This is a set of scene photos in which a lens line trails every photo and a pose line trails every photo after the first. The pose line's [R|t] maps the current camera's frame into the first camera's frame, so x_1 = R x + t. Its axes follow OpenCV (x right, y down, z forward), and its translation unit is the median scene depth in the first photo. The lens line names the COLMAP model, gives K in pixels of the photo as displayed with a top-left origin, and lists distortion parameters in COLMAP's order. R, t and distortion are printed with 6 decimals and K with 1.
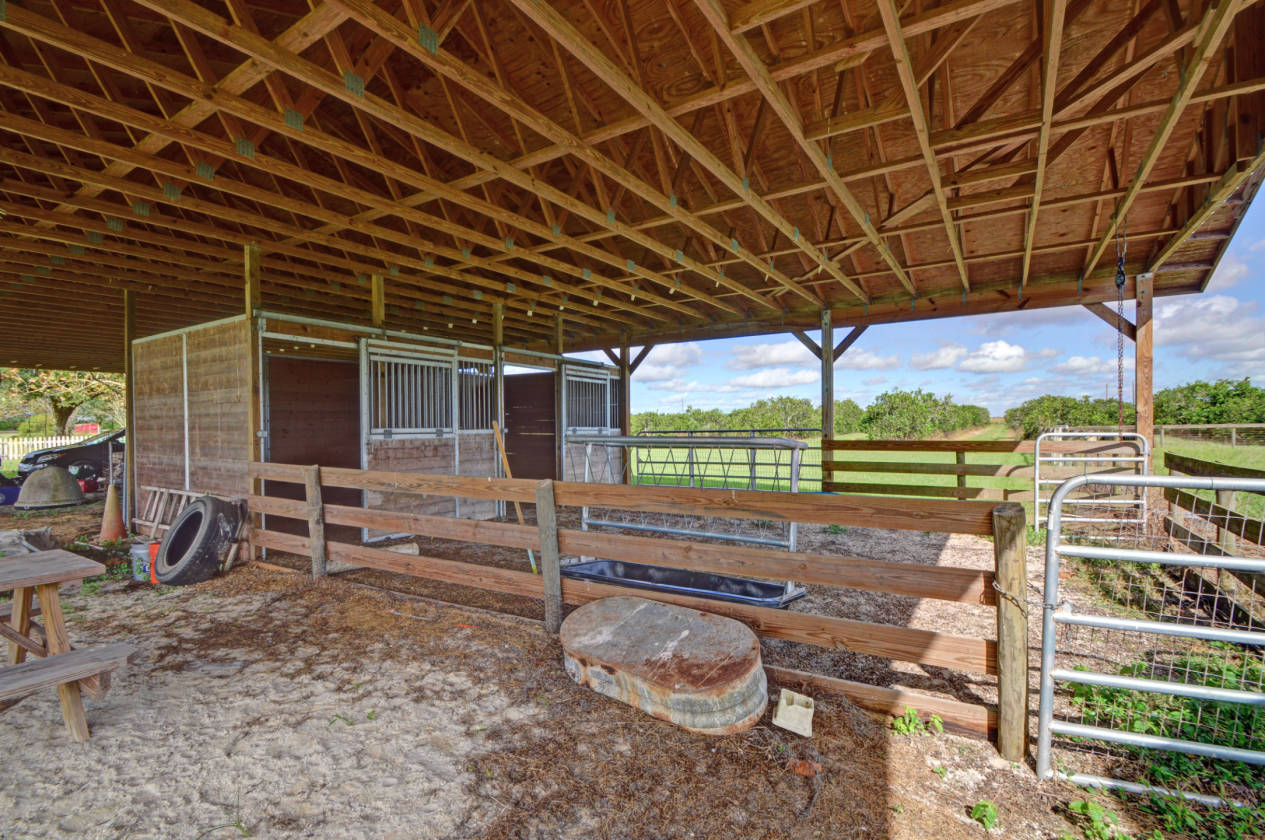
lens RADIAL K [[587.5, 0, 633.8], [0, 587.5, 425.1], [0, 0, 1]] dist [0.005048, 0.000089]
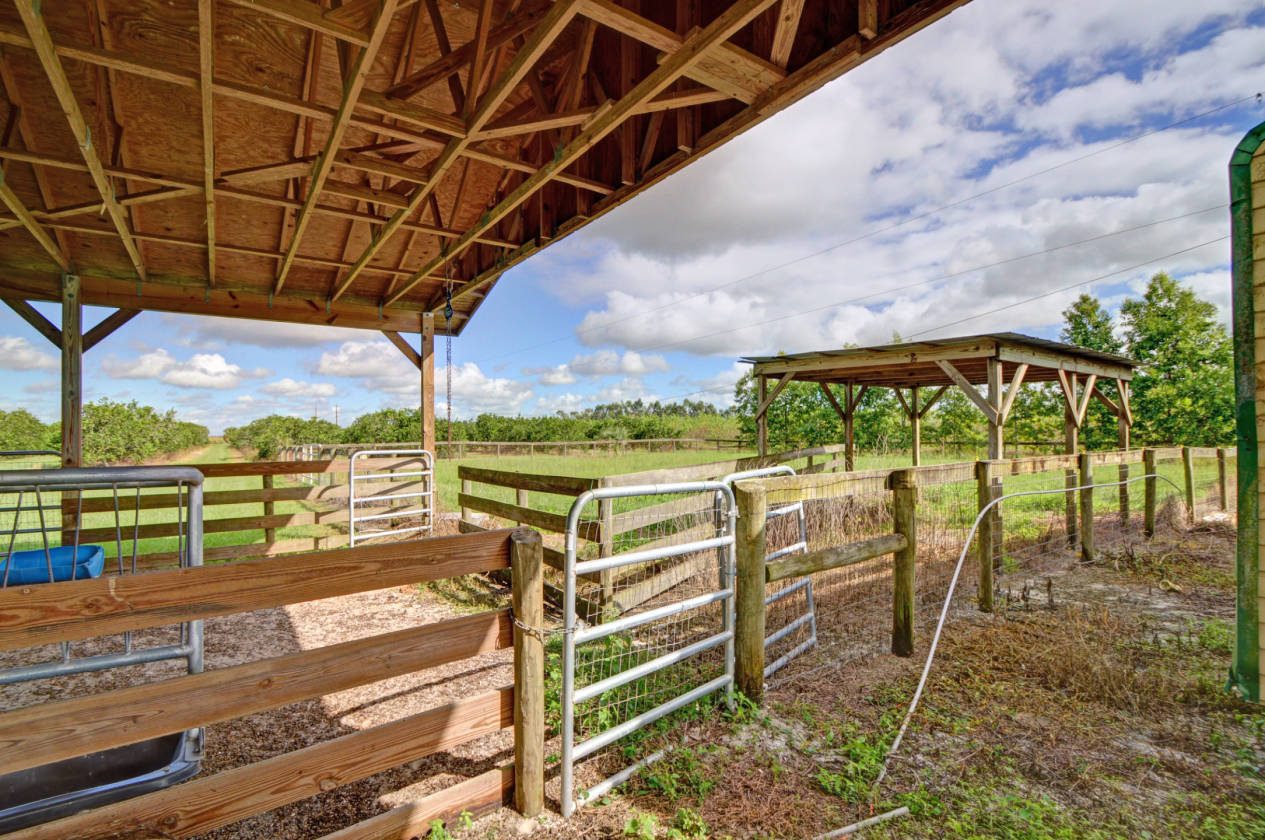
lens RADIAL K [[595.5, 0, 627.4], [0, 595.5, 429.5], [0, 0, 1]] dist [-0.001869, -0.005524]
pose [[0.393753, 0.016032, 0.919076, -0.049094], [0.007312, 0.999762, -0.020572, 0.000332], [-0.919187, 0.014821, 0.393542, 0.170154]]
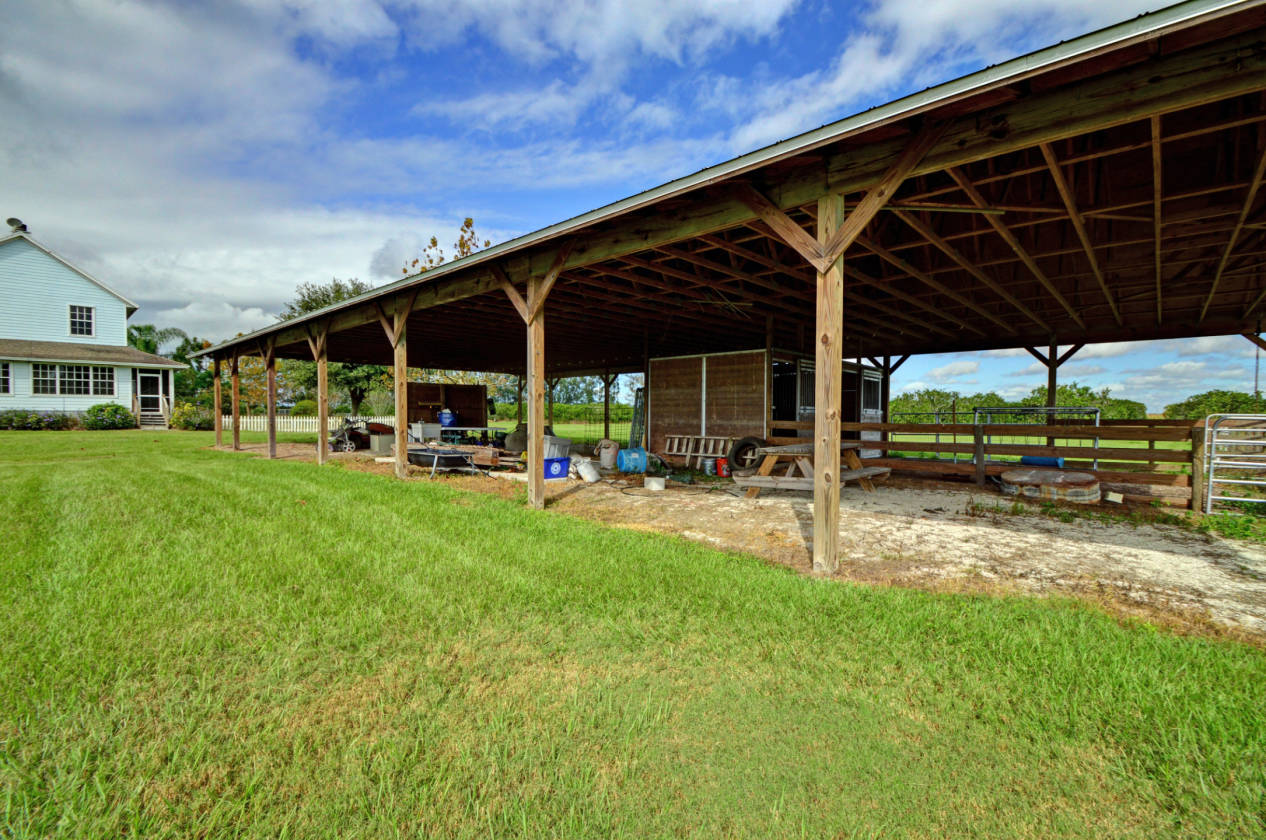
lens RADIAL K [[596.0, 0, 625.1], [0, 596.0, 426.2], [0, 0, 1]] dist [-0.001869, -0.005524]
pose [[0.985021, 0.013993, -0.171865, -0.579151], [-0.011642, 0.999824, 0.014684, 0.040014], [0.172041, -0.012463, 0.985011, -0.832992]]
